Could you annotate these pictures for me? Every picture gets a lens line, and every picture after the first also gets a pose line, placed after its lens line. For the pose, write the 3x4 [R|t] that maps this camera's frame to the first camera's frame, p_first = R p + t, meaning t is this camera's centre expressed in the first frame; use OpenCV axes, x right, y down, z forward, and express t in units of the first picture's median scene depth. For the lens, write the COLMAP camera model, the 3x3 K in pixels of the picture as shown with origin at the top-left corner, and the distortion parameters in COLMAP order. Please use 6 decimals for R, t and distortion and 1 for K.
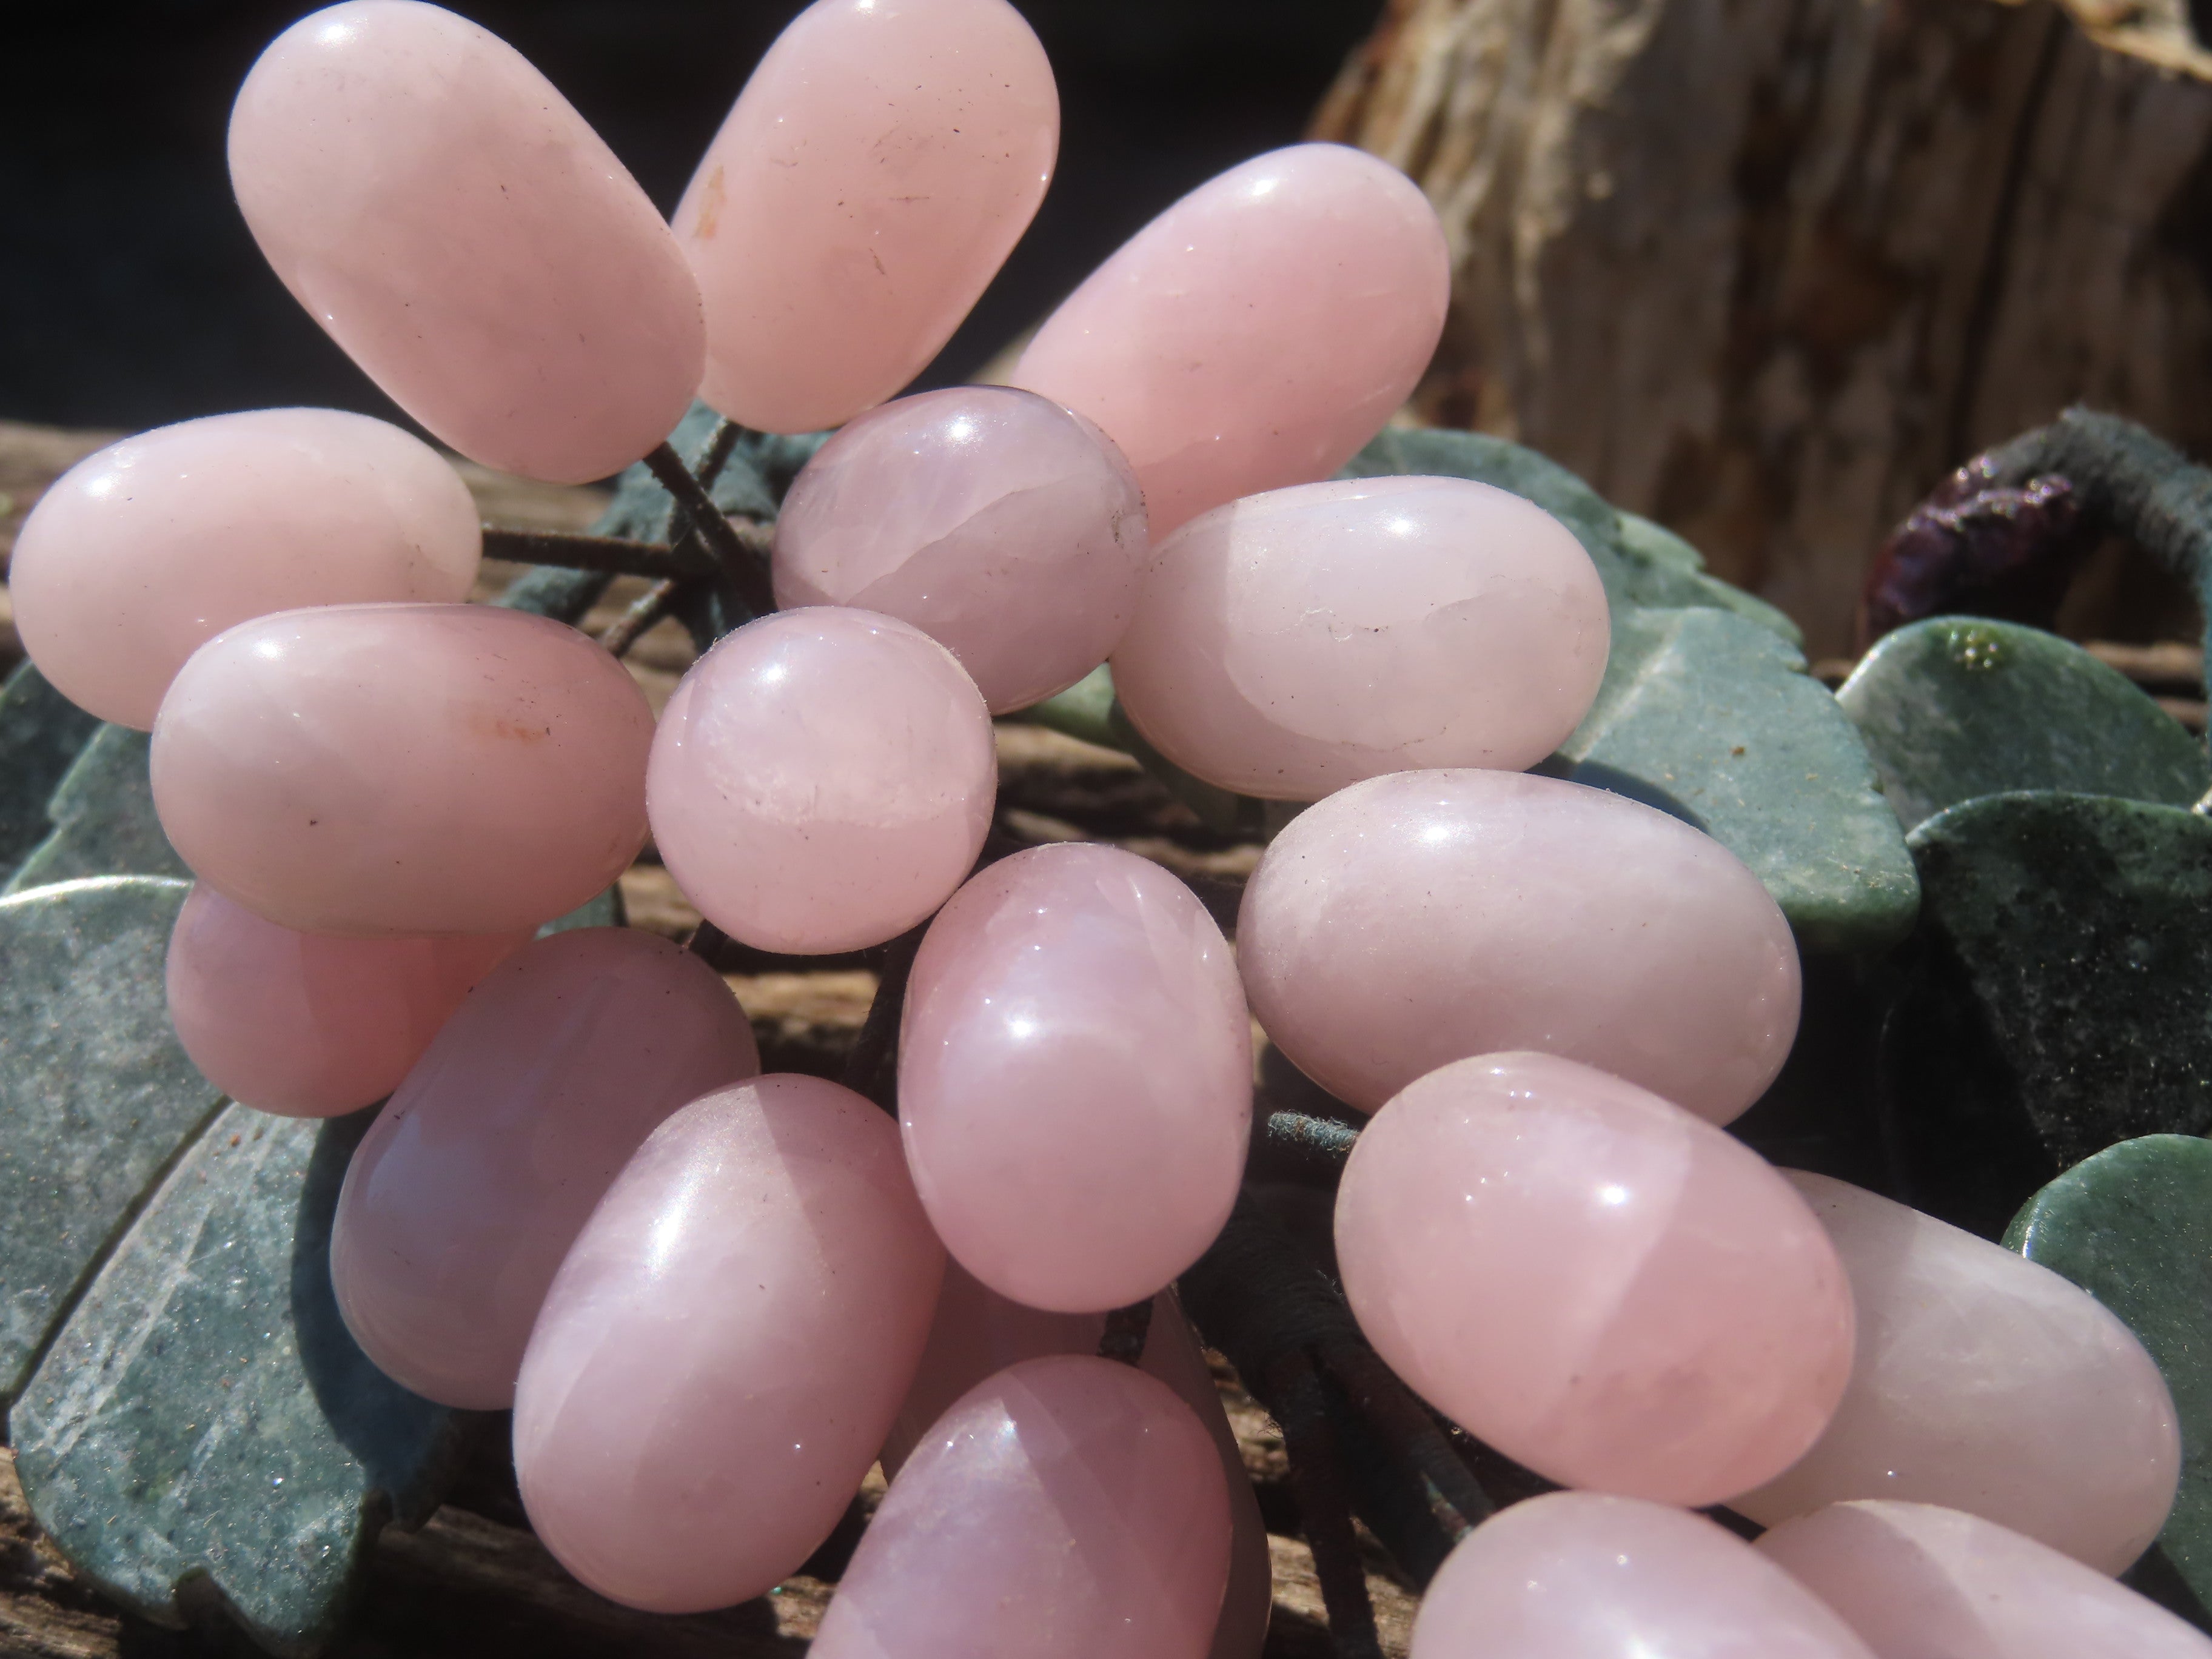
lens RADIAL K [[3732.7, 0, 1106.0], [0, 3732.7, 829.5], [0, 0, 1]] dist [-0.034364, -0.185869]
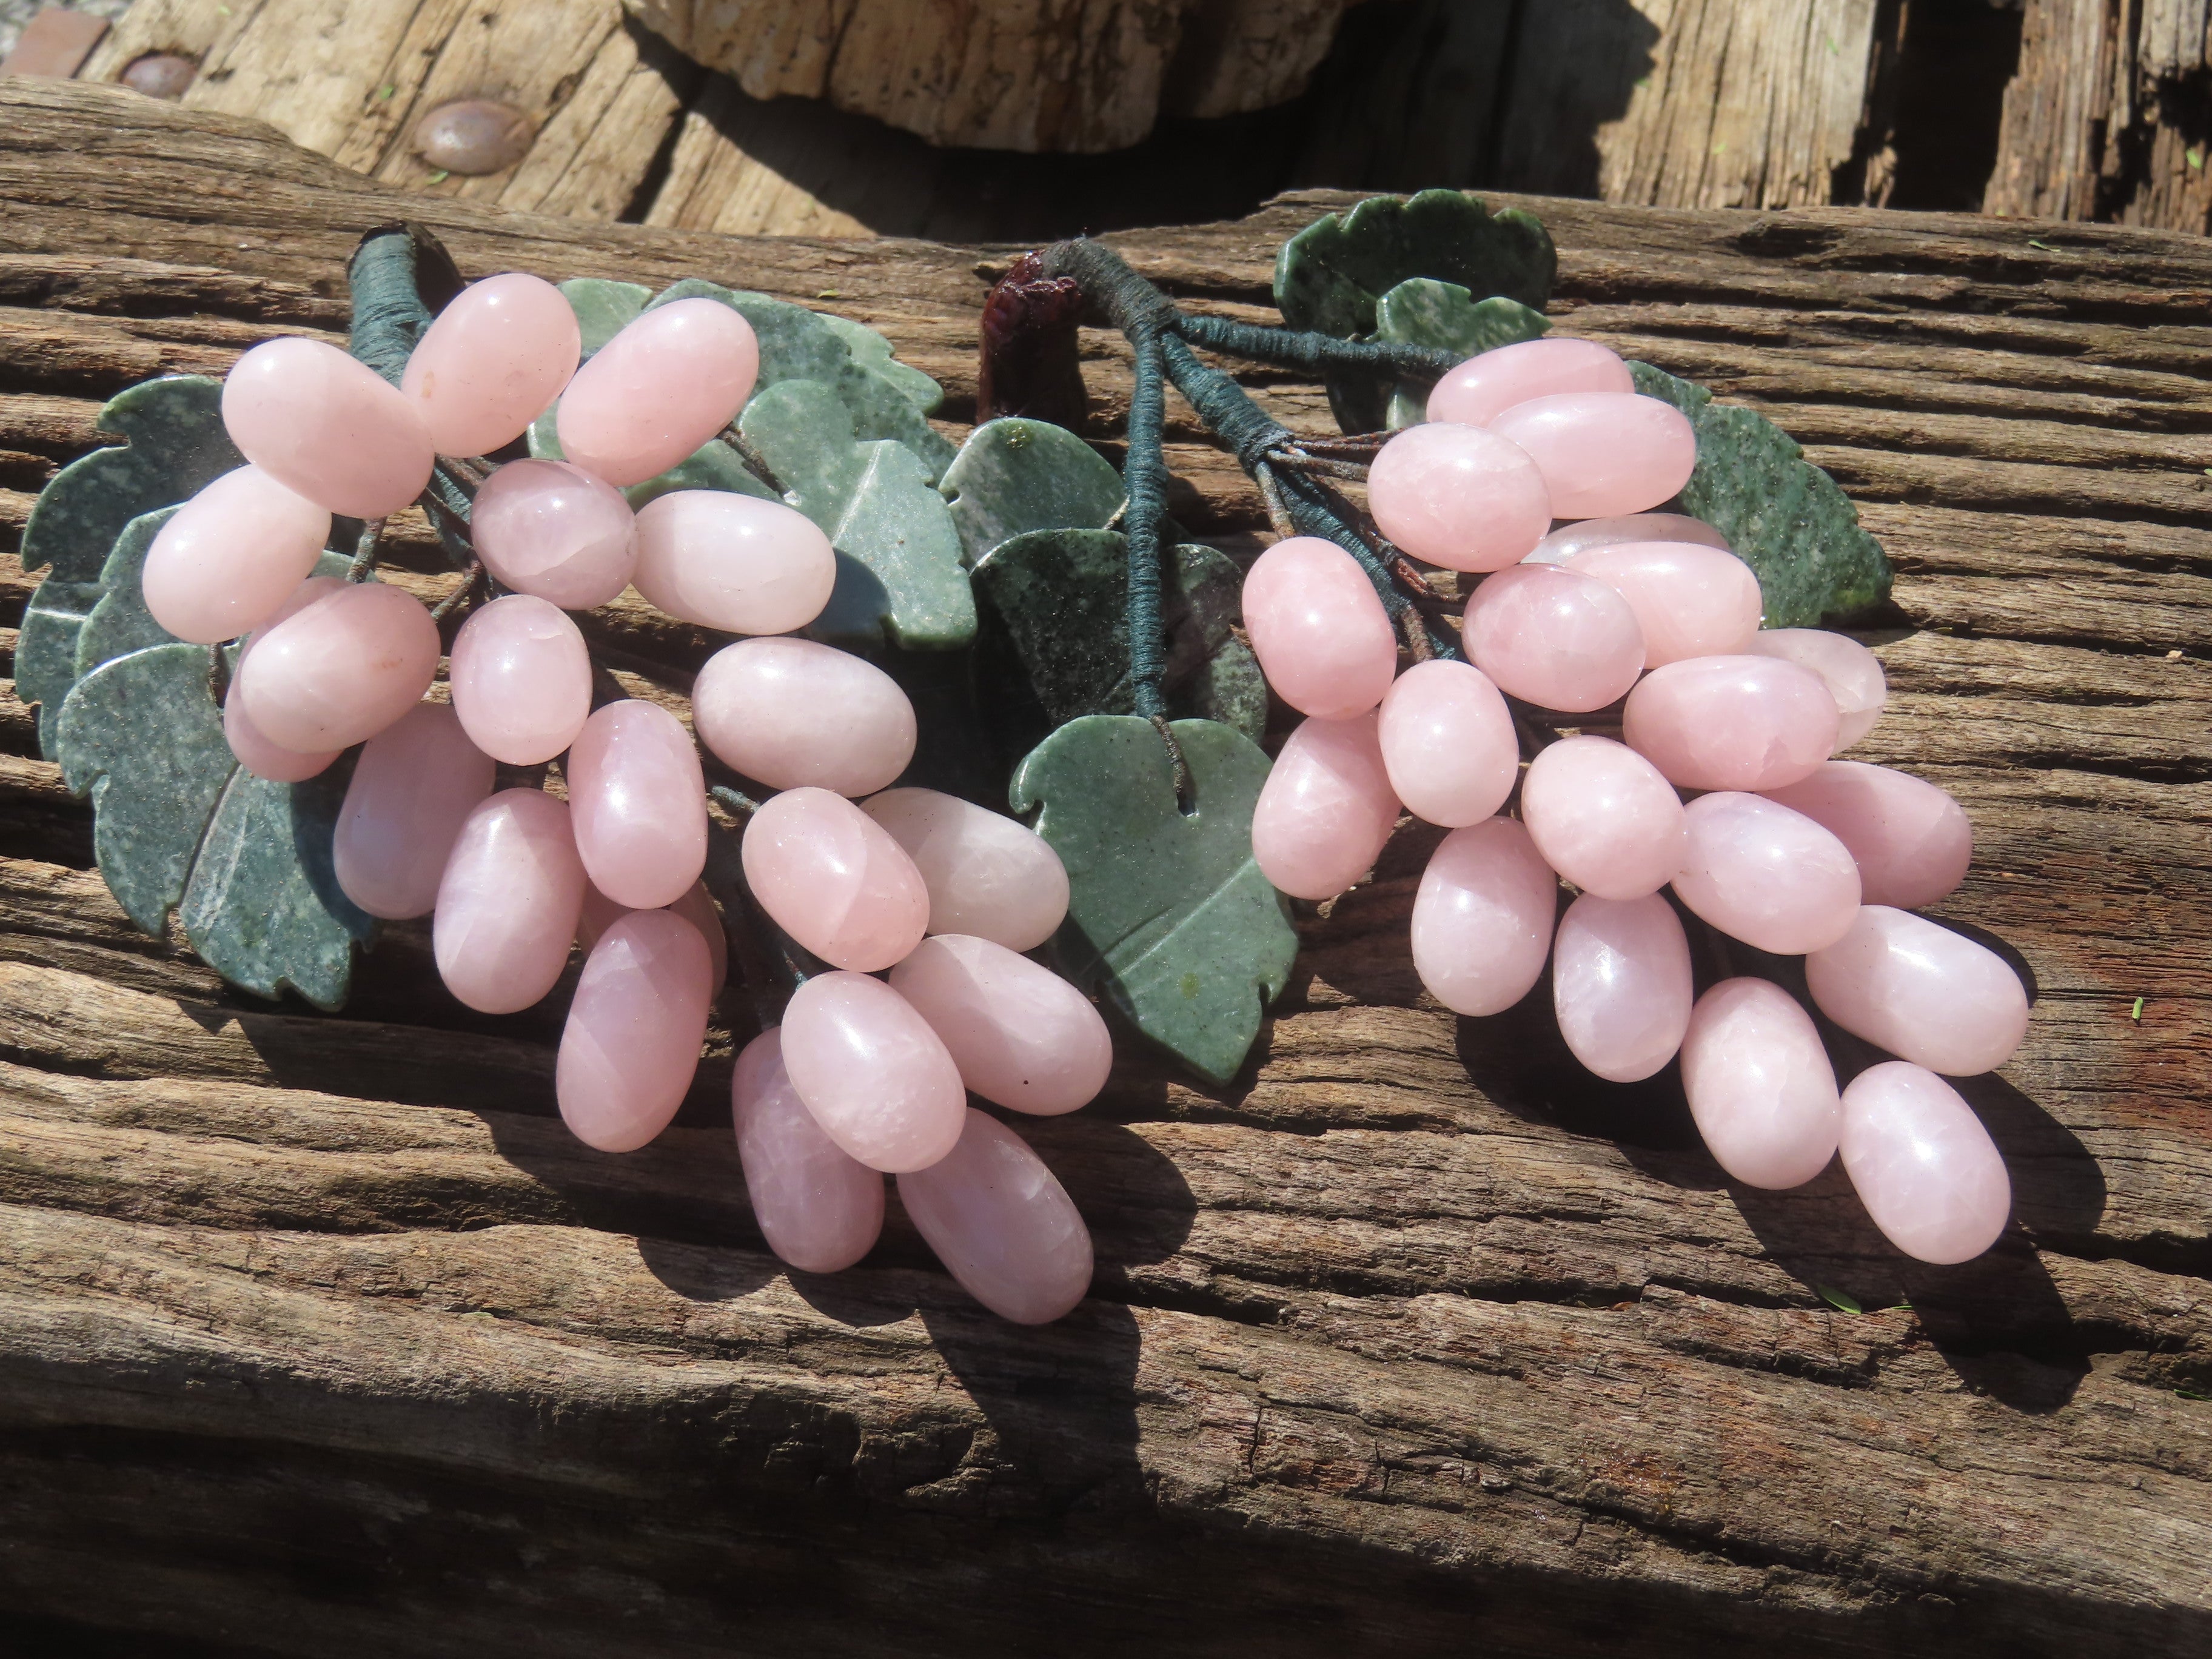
lens RADIAL K [[3732.7, 0, 1106.0], [0, 3732.7, 829.5], [0, 0, 1]] dist [-0.034364, -0.185869]
pose [[0.984831, -0.099800, 0.141941, -0.048504], [0.038544, 0.923425, 0.381839, -0.753046], [-0.169180, -0.370576, 0.913264, -1.202869]]
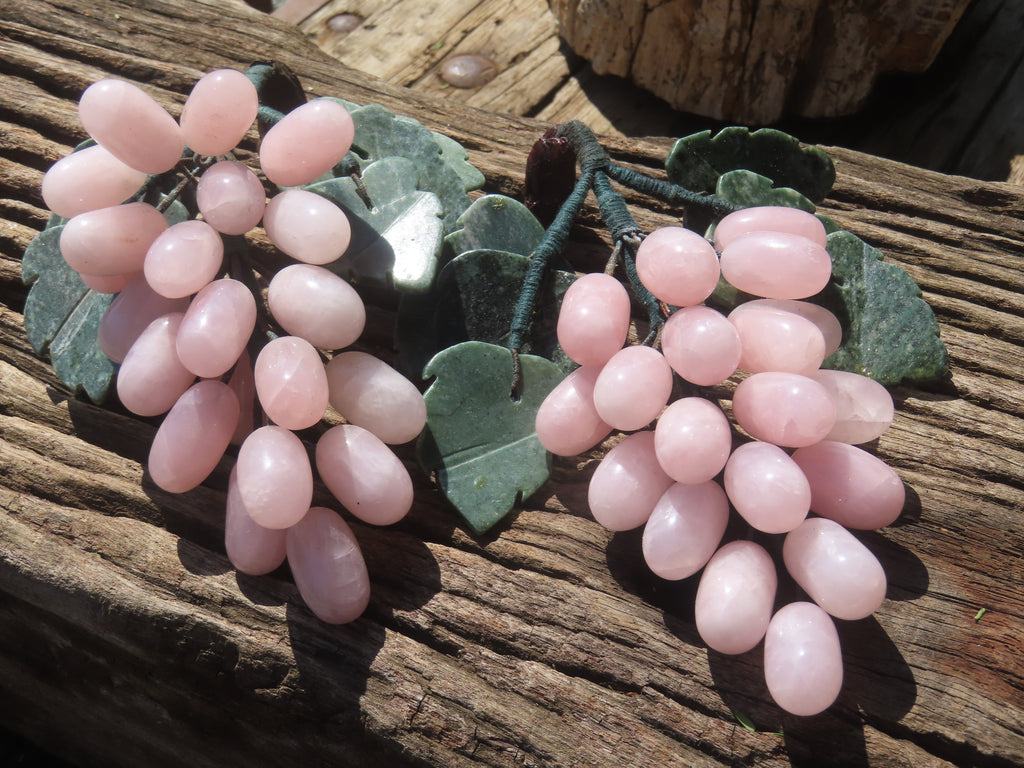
lens RADIAL K [[1728.0, 0, 512.0], [0, 1728.0, 384.0], [0, 0, 1]] dist [-0.034364, -0.185869]
pose [[0.981732, 0.115251, -0.151394, 0.656829], [-0.059602, 0.941907, 0.330544, -0.583867], [0.180695, -0.315482, 0.931569, -1.036531]]
